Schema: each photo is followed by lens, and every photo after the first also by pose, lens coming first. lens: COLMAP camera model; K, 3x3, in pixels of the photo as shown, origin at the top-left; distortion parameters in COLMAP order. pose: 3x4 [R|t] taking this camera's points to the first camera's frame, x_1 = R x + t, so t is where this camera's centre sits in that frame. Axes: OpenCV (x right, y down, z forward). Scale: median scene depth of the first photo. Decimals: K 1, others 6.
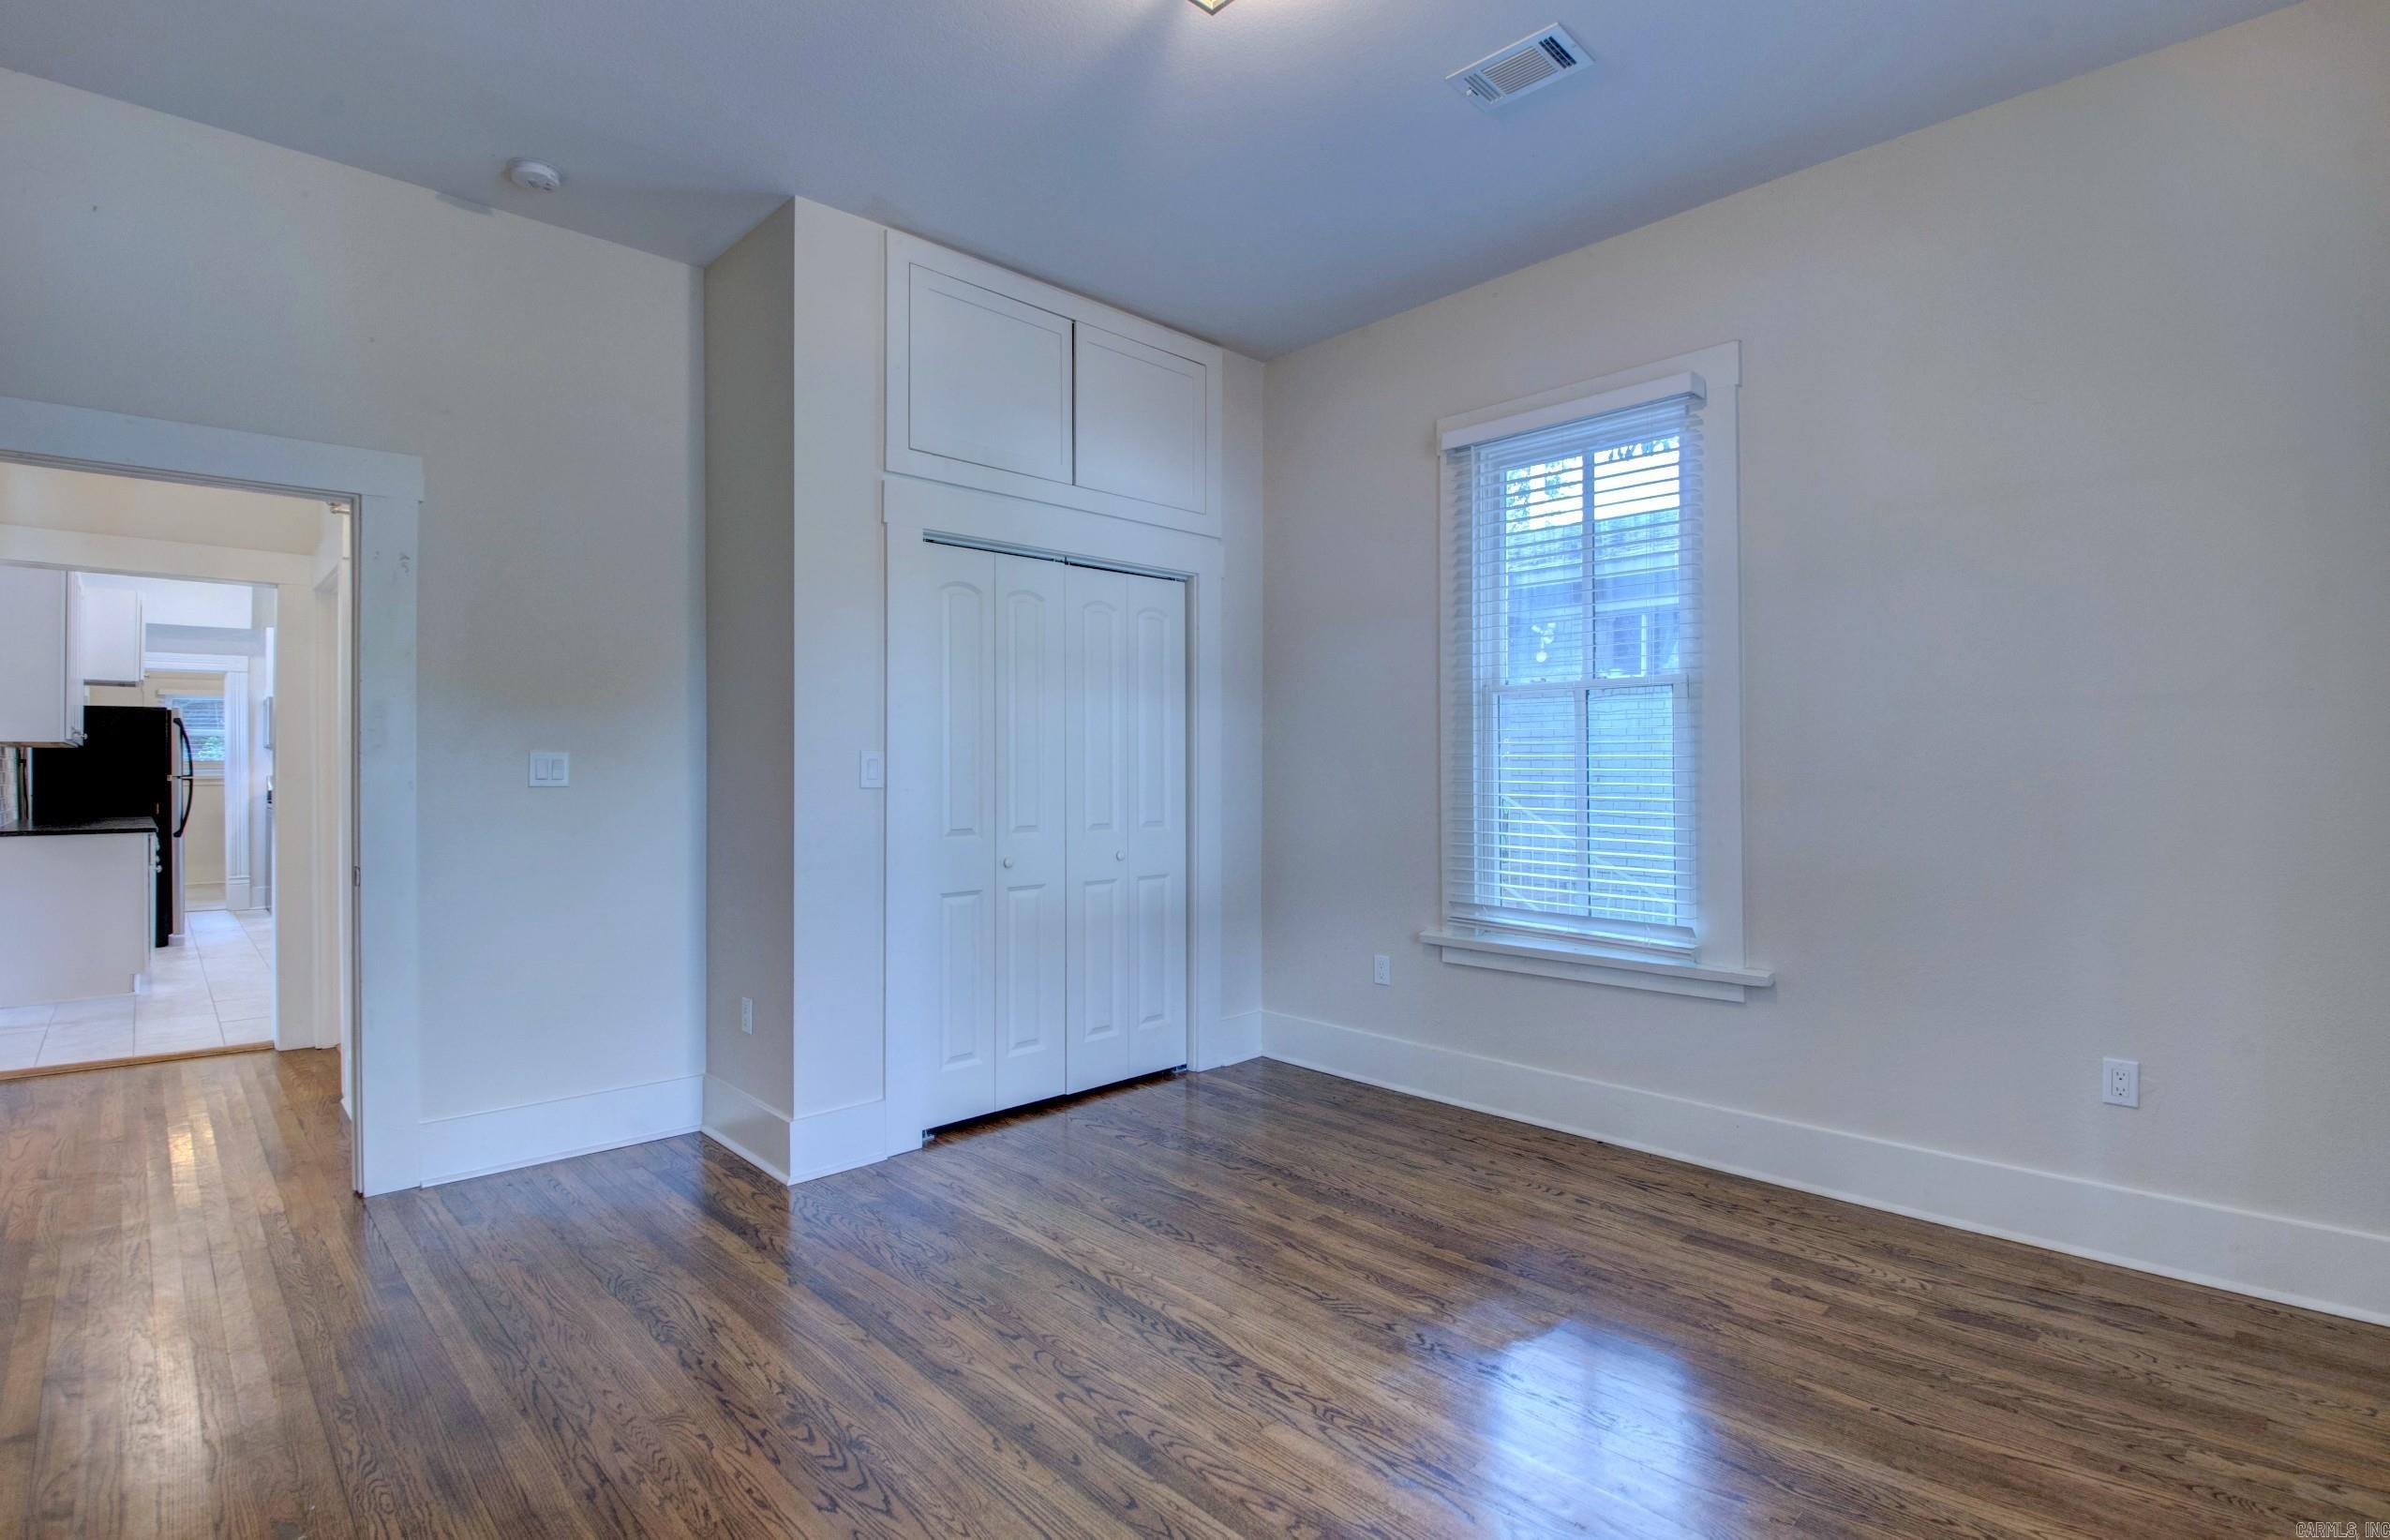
lens RADIAL K [[1120.3, 0, 1183.9], [0, 1120.3, 760.0], [0, 0, 1]] dist [0.017754, -0.026282]
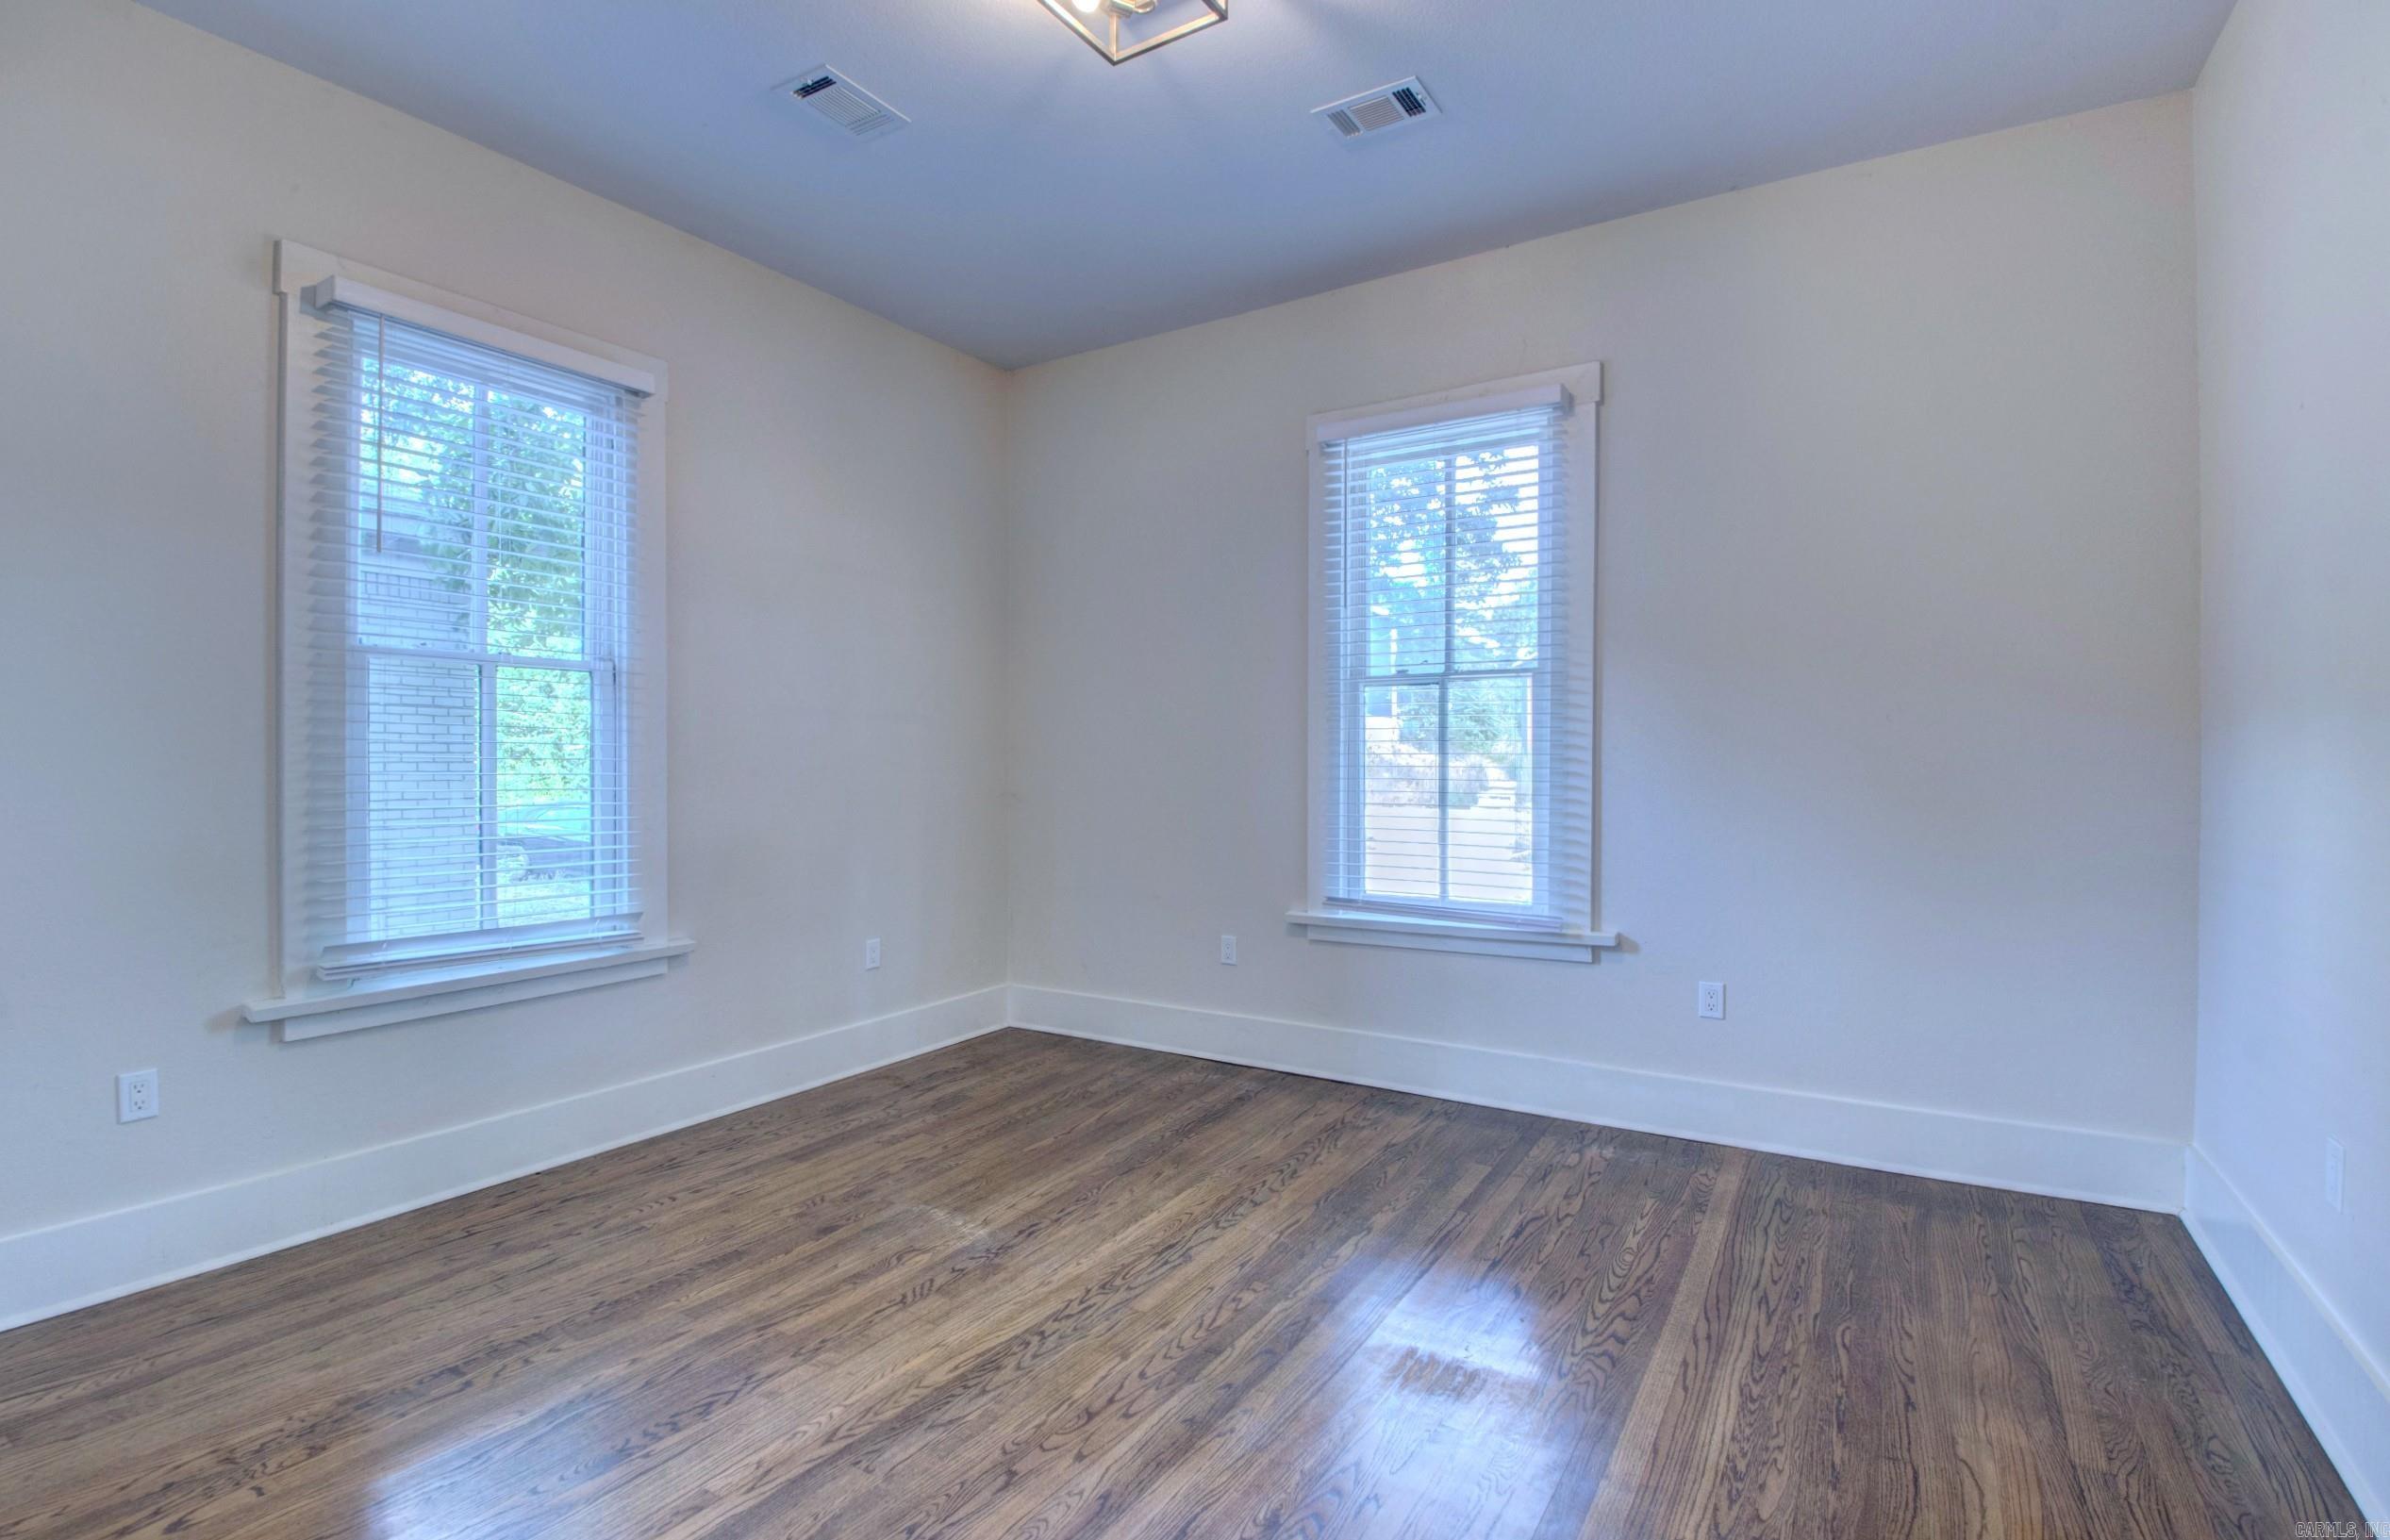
lens RADIAL K [[1130.8, 0, 1192.5], [0, 1130.8, 762.8], [0, 0, 1]] dist [0.015069, -0.024932]
pose [[-0.247713, -0.000877, 0.968833, -0.867366], [-0.005828, 0.999983, -0.000585, 0.012987], [-0.968816, -0.005791, -0.247714, 0.981616]]
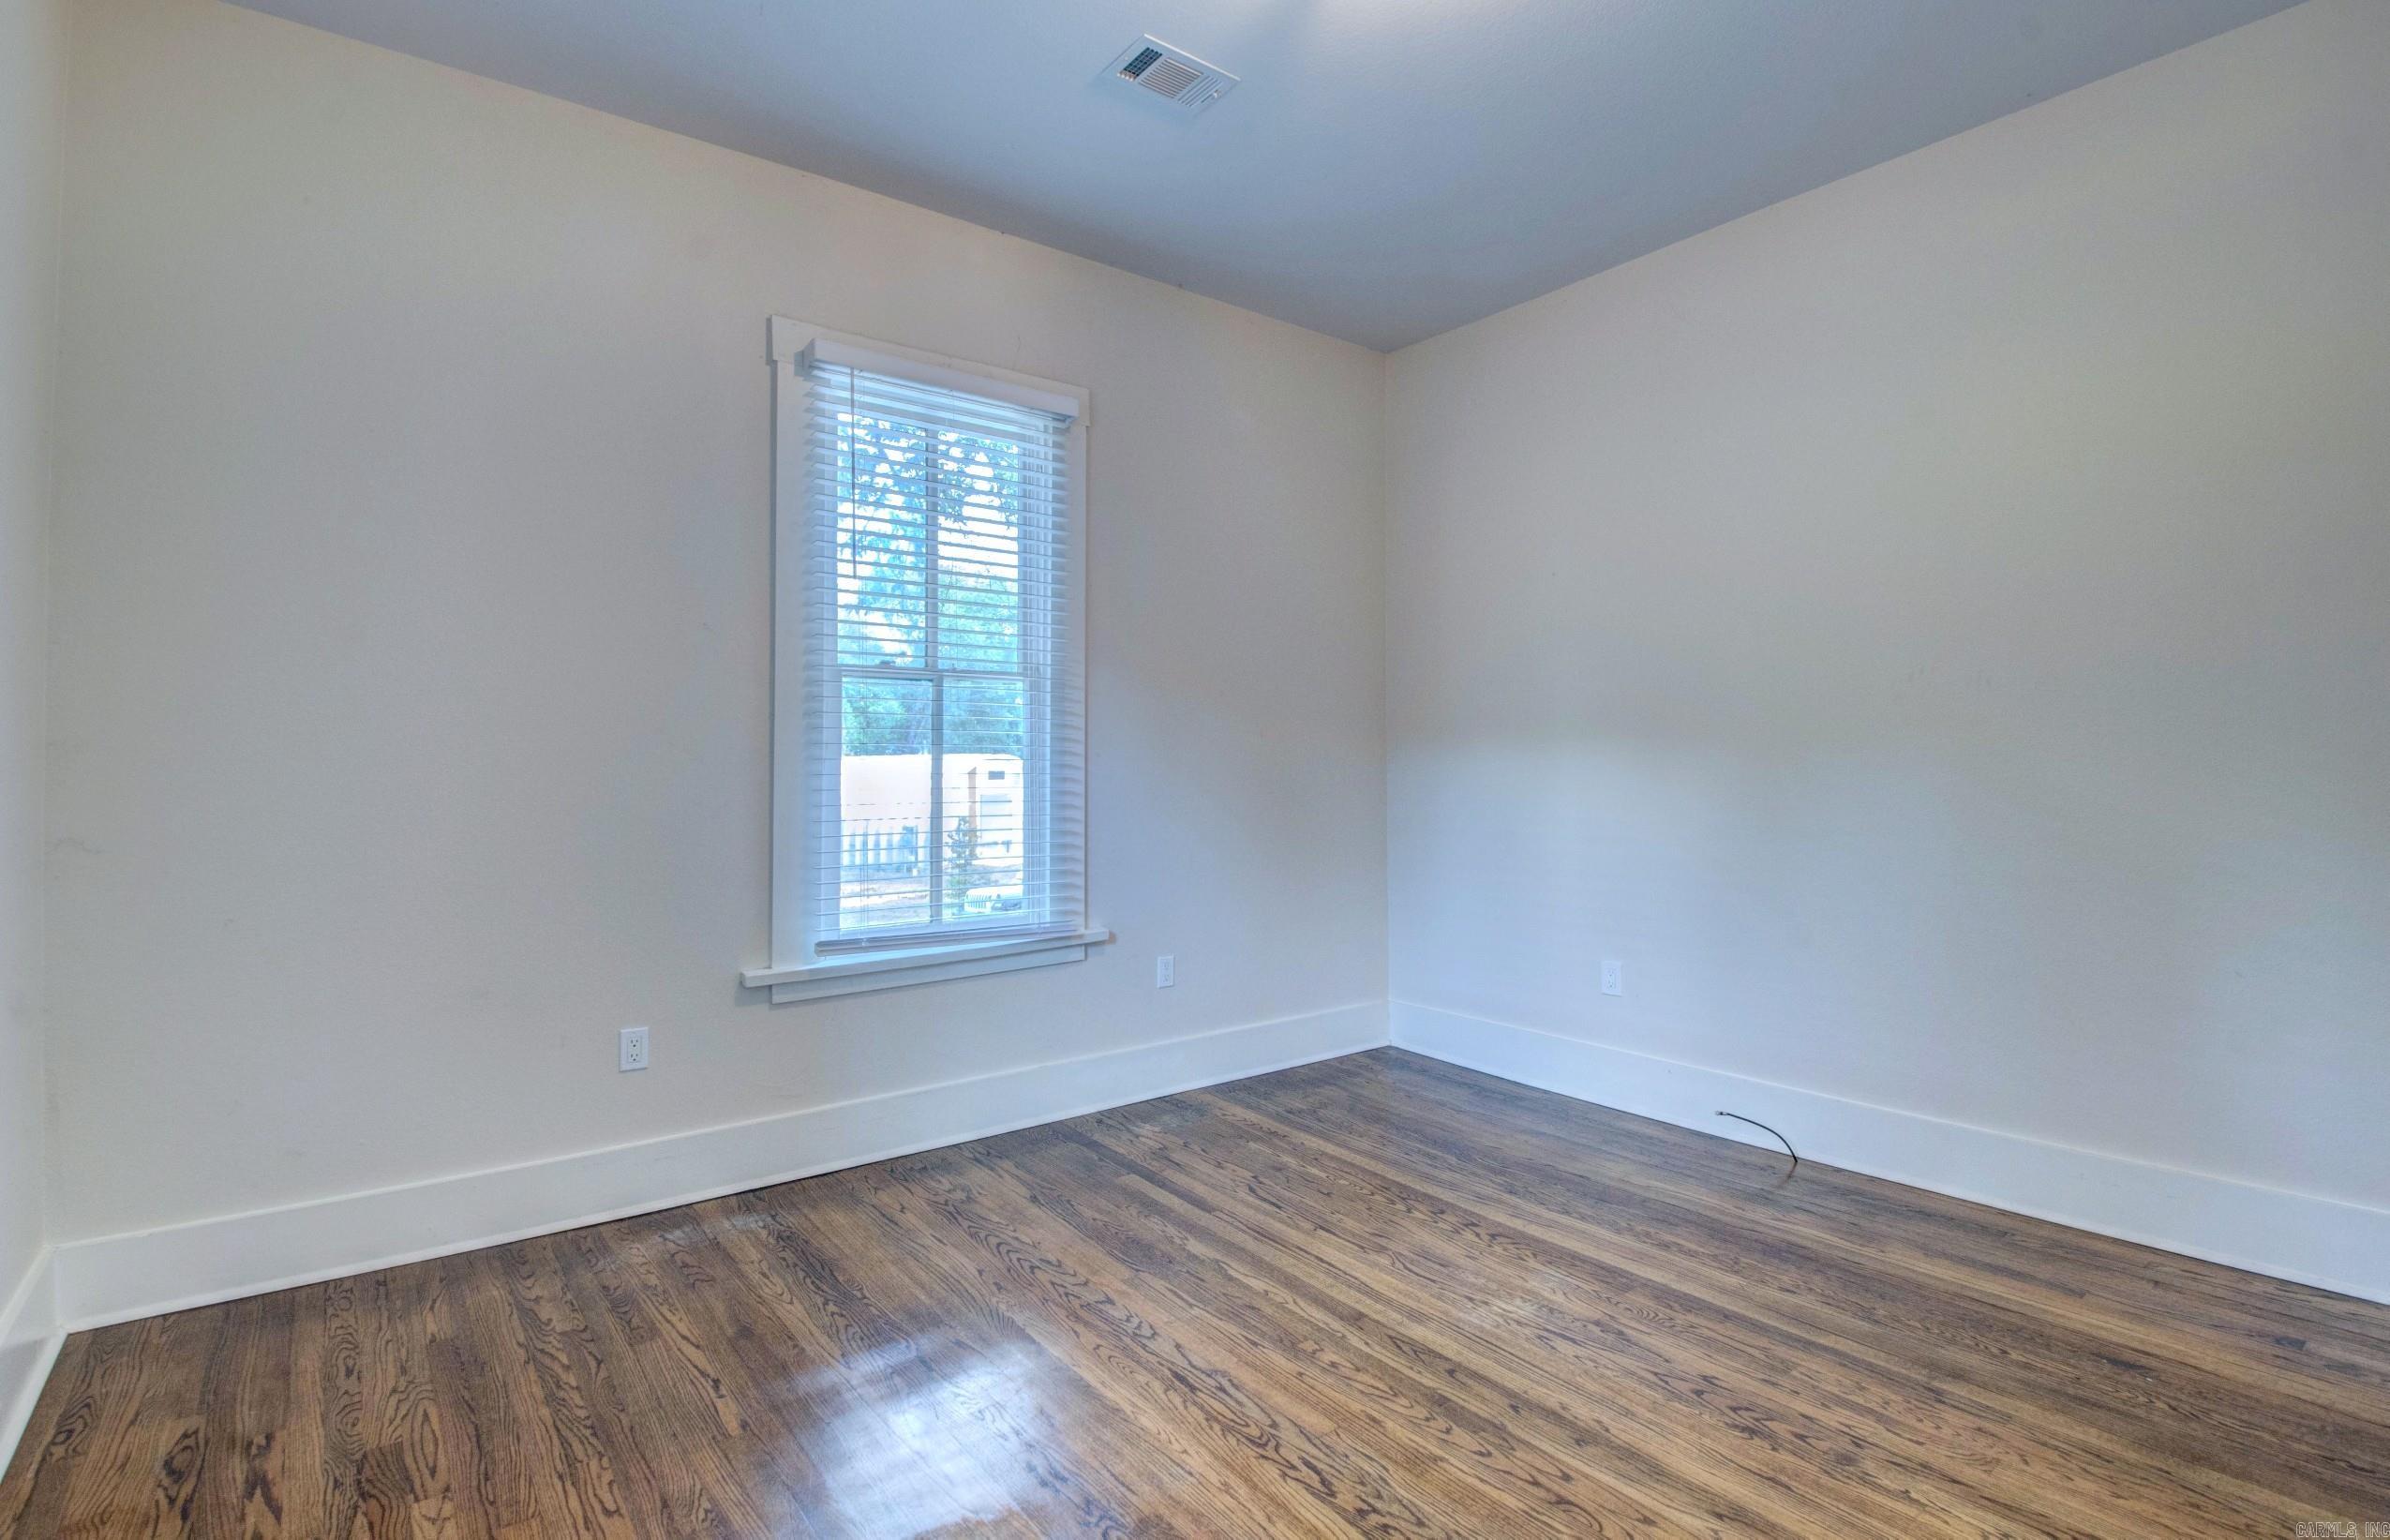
lens RADIAL K [[1120.3, 0, 1183.9], [0, 1120.3, 760.0], [0, 0, 1]] dist [0.017754, -0.026282]
pose [[-0.993493, 0.006458, 0.113709, 0.067728], [0.005404, 0.999940, -0.009579, 0.014033], [-0.113764, -0.008902, -0.993468, 1.573578]]
